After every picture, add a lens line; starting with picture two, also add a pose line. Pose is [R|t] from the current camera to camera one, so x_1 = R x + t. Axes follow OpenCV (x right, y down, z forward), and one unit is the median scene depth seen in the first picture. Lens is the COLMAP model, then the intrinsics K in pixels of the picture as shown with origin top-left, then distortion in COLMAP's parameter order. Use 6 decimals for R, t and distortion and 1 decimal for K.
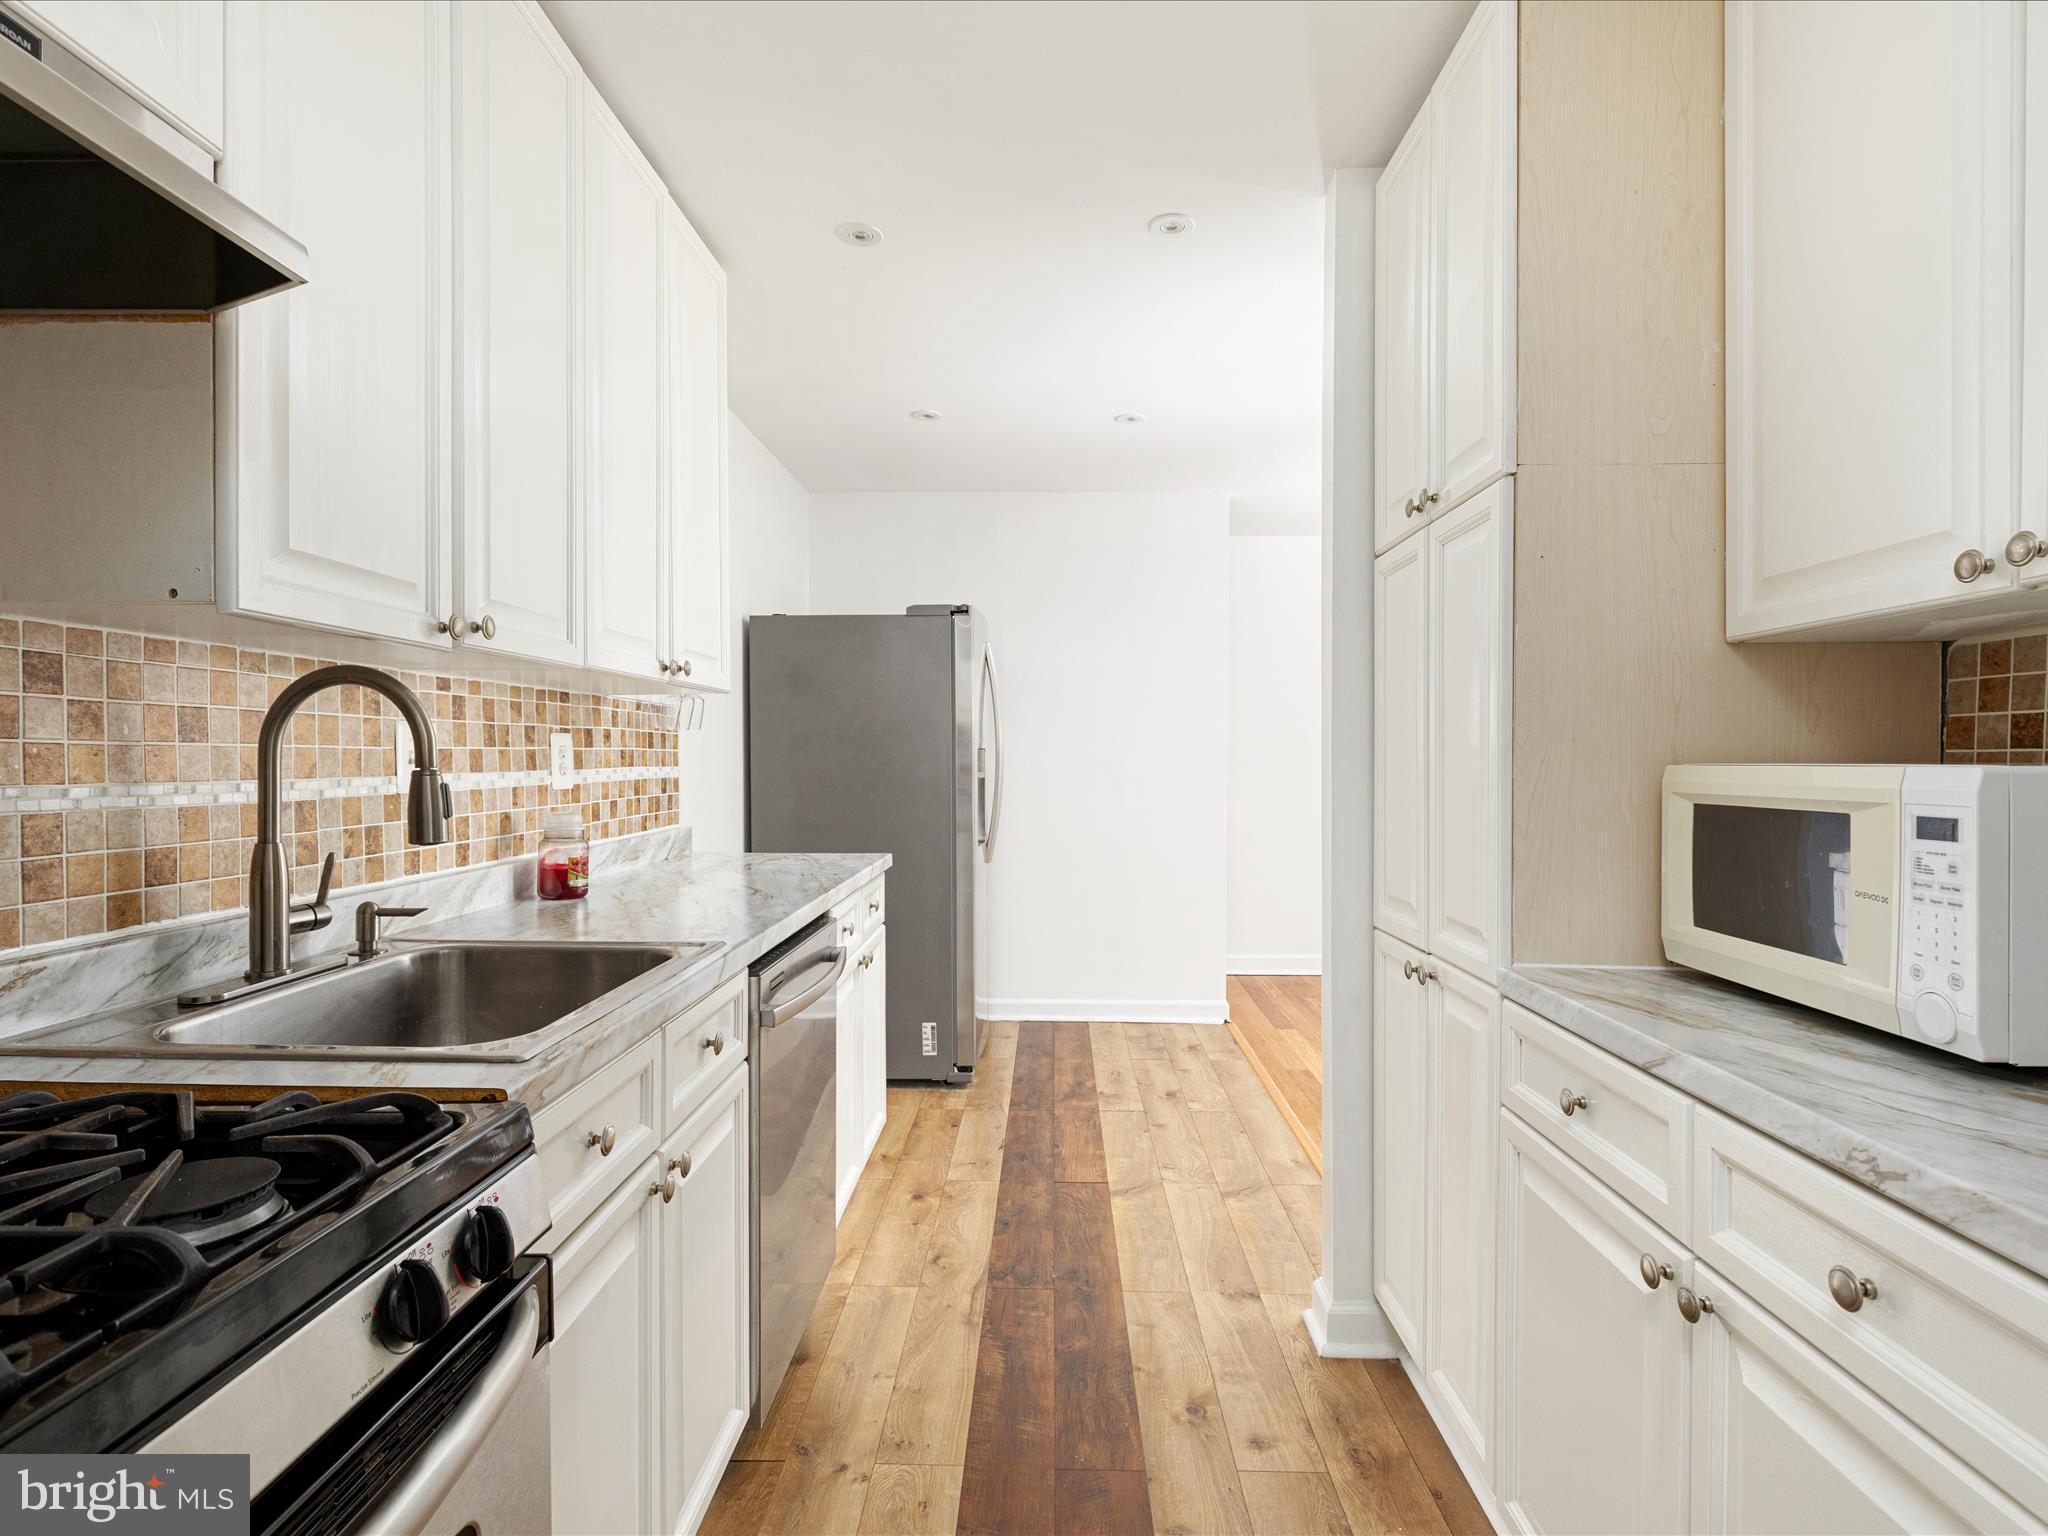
lens RADIAL K [[1106.4, 0, 1024.0], [0, 1106.4, 768.0], [0, 0, 1]] dist [-0.000943, -0.000285]
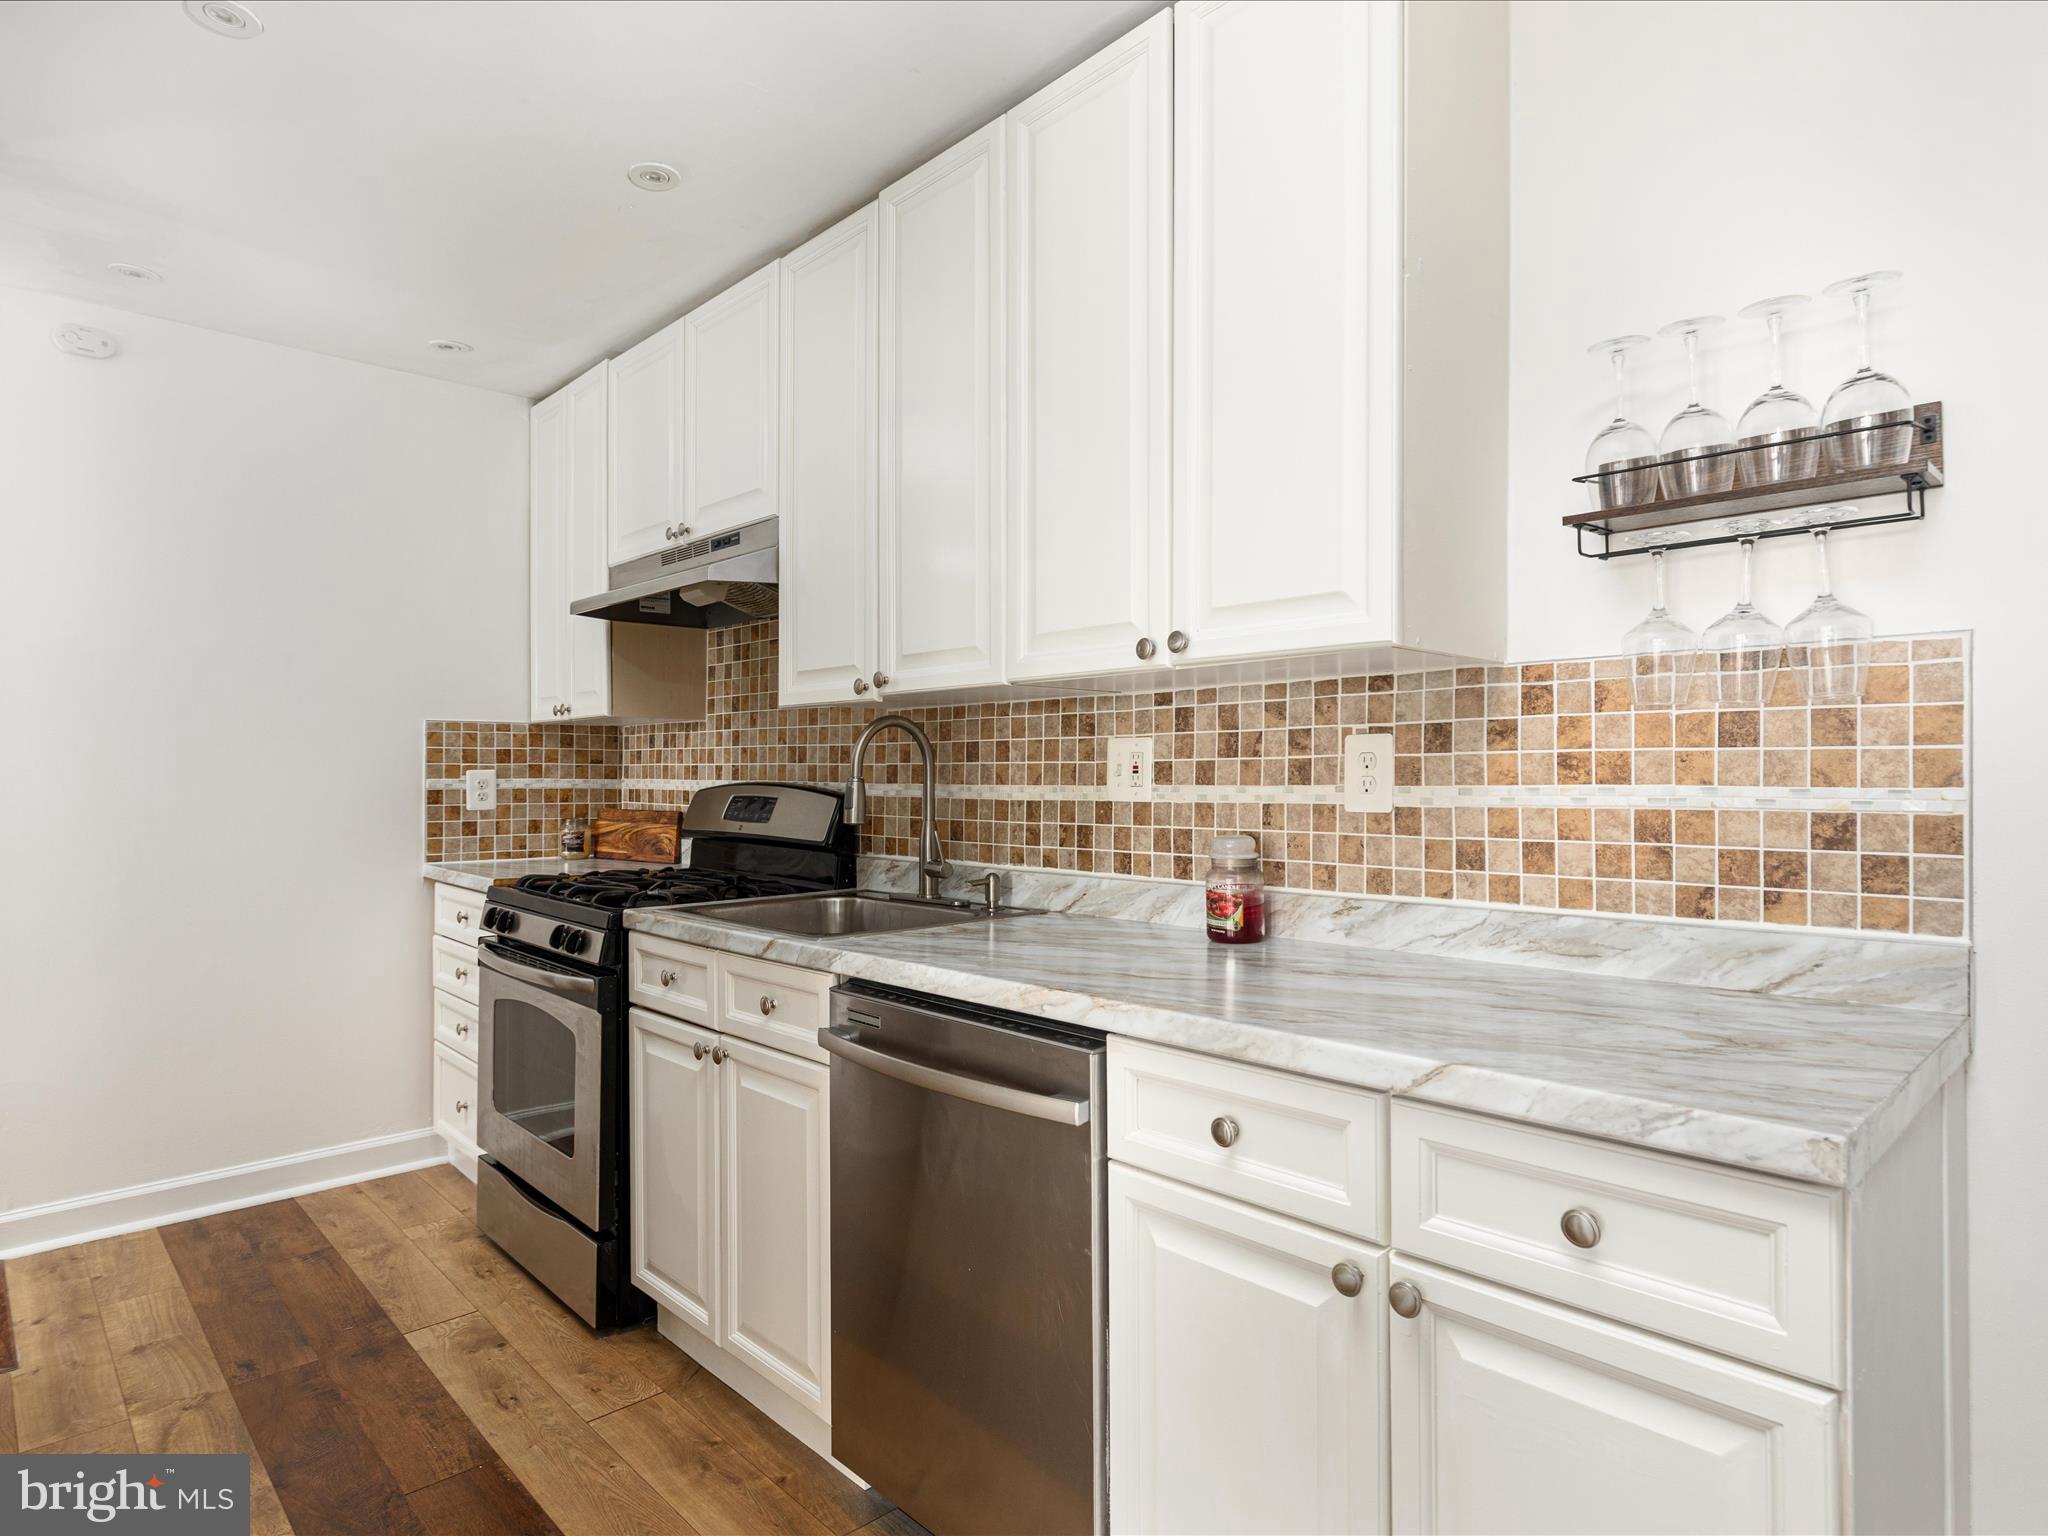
lens RADIAL K [[1106.4, 0, 1024.0], [0, 1106.4, 768.0], [0, 0, 1]] dist [-0.000943, -0.000285]
pose [[-0.707203, -0.002411, -0.707007, 0.261134], [-0.003998, 0.999992, 0.000588, -0.009635], [0.707000, 0.003243, -0.707206, 1.415935]]
